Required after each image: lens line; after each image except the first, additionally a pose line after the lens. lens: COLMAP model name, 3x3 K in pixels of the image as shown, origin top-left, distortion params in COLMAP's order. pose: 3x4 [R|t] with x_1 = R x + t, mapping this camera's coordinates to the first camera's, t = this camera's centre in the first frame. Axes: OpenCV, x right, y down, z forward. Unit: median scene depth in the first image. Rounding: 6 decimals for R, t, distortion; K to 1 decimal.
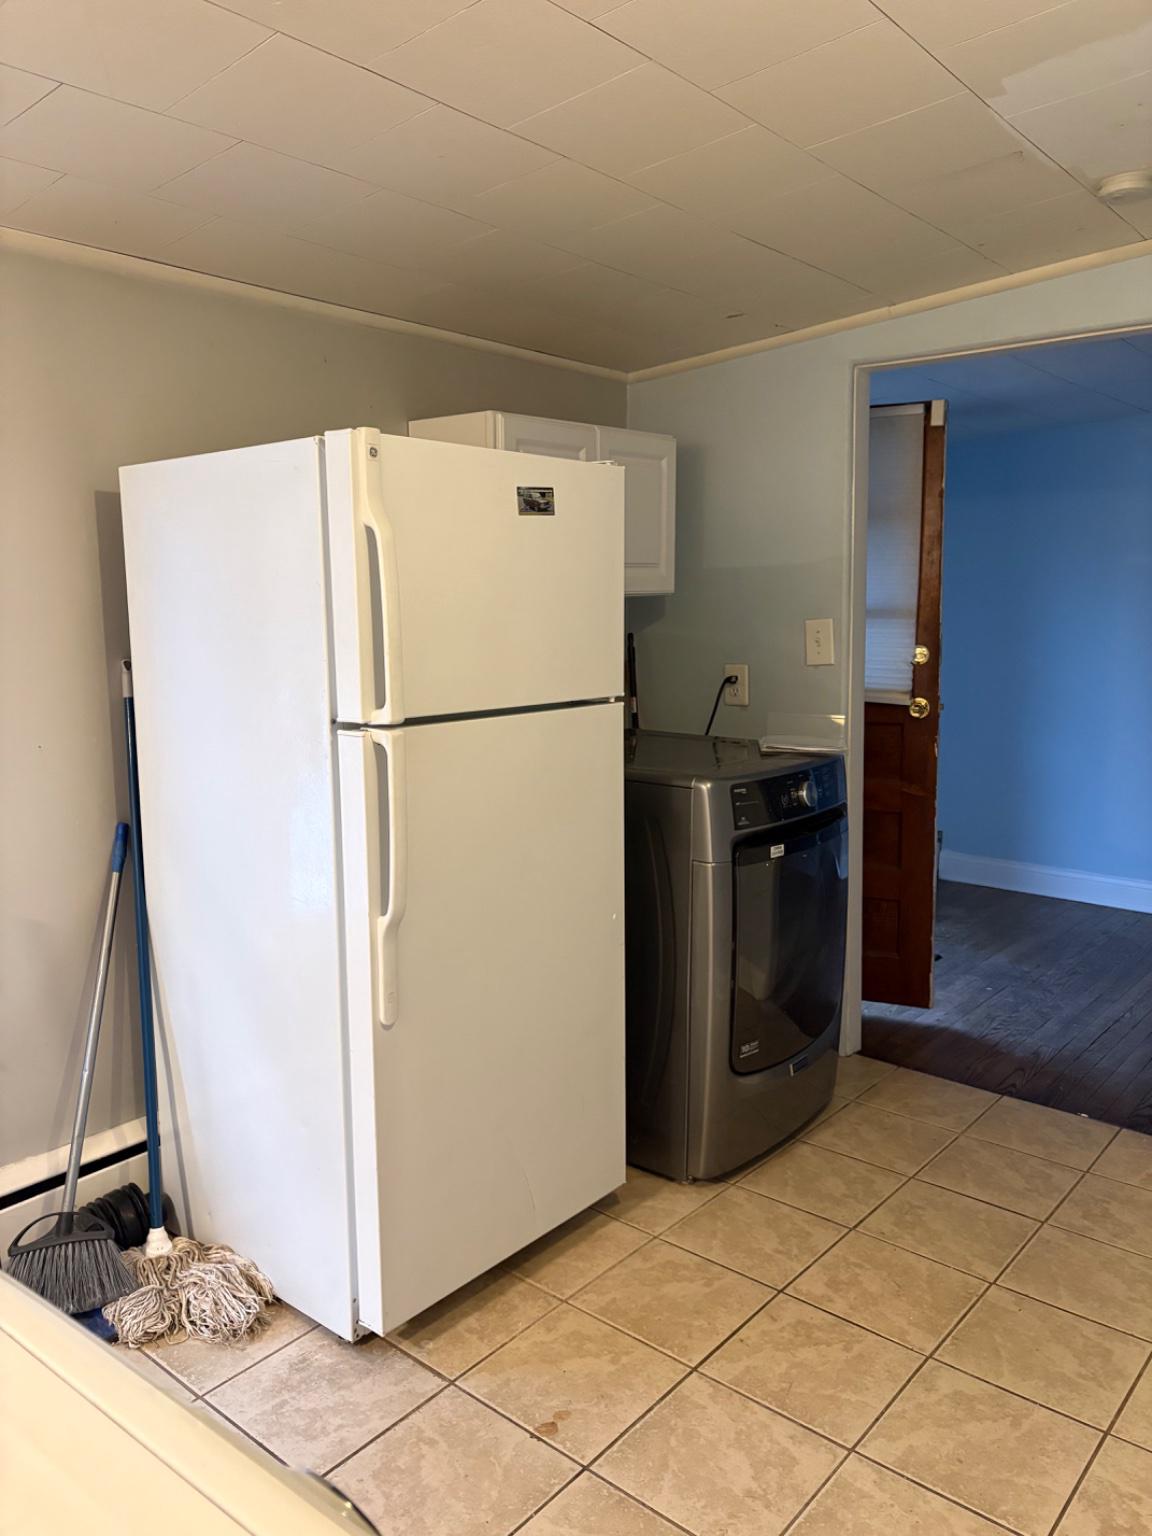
lens RADIAL K [[1164.7, 0, 576.9], [0, 1164.7, 771.8], [0, 0, 1]] dist [0.062738, -0.053639]
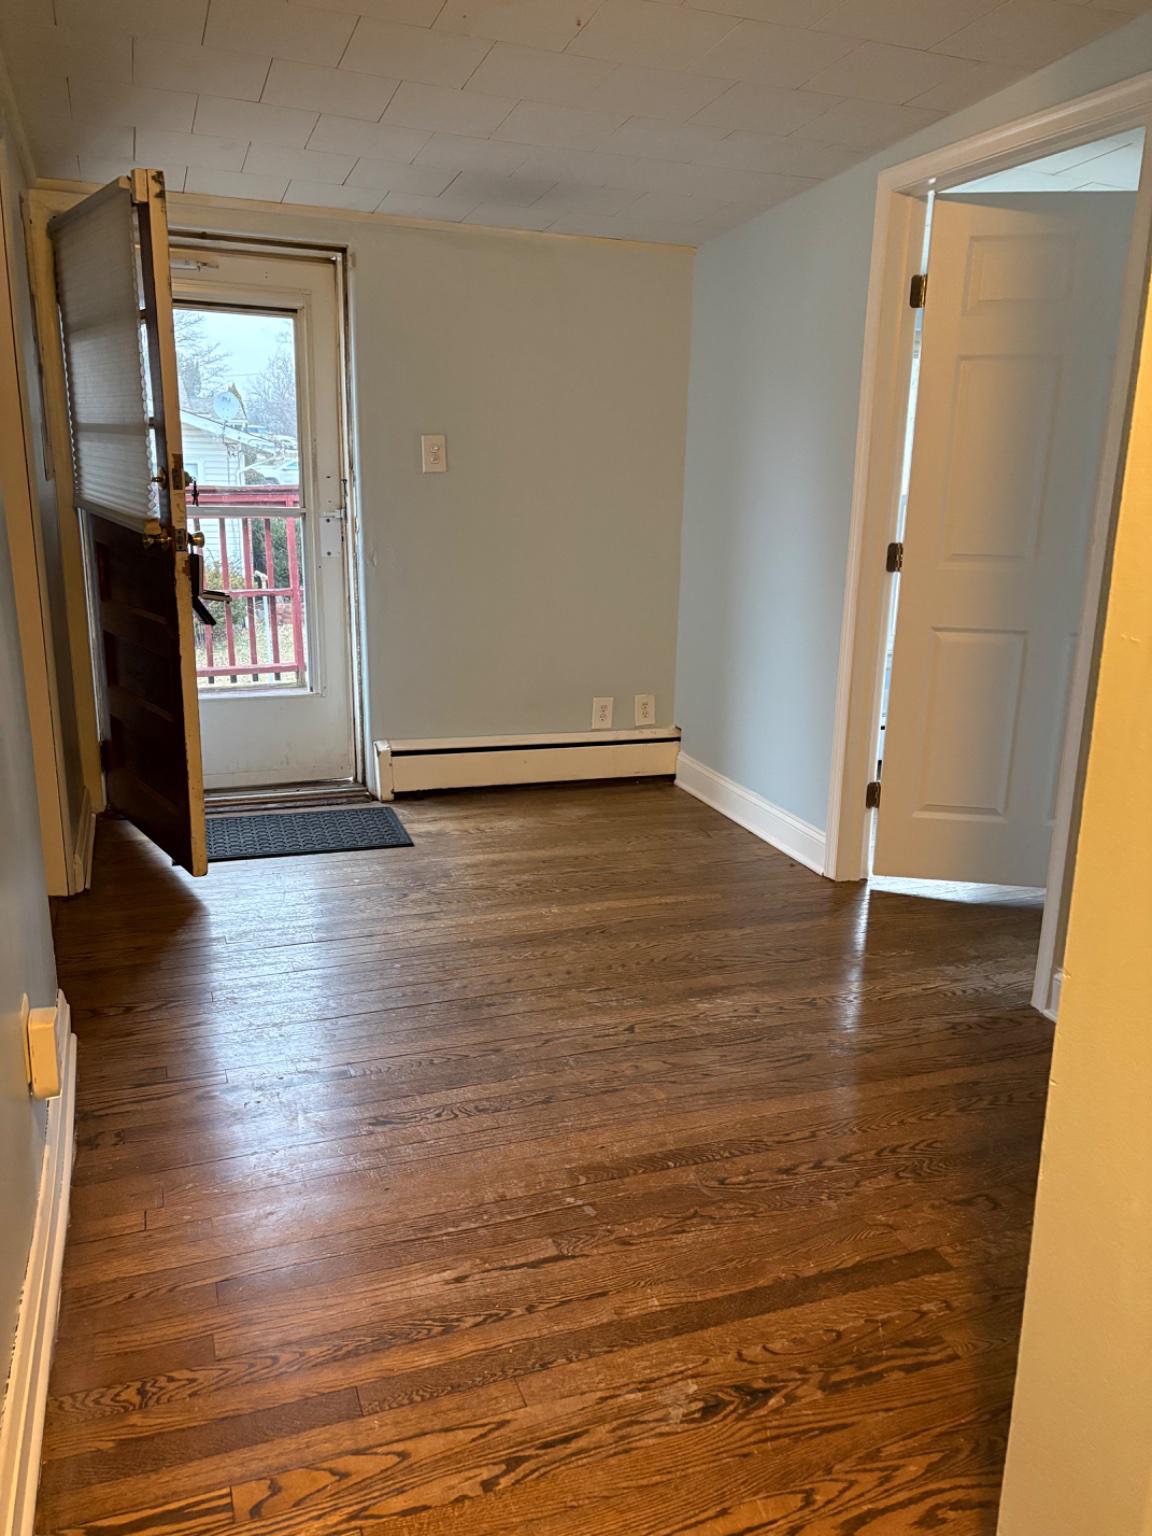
lens RADIAL K [[1164.7, 0, 576.9], [0, 1164.7, 771.8], [0, 0, 1]] dist [0.062738, -0.053639]
pose [[0.862885, 0.159583, -0.479545, 0.834341], [-0.107213, 0.985044, 0.134887, -0.027557], [0.493898, -0.064979, 0.867088, 0.309374]]
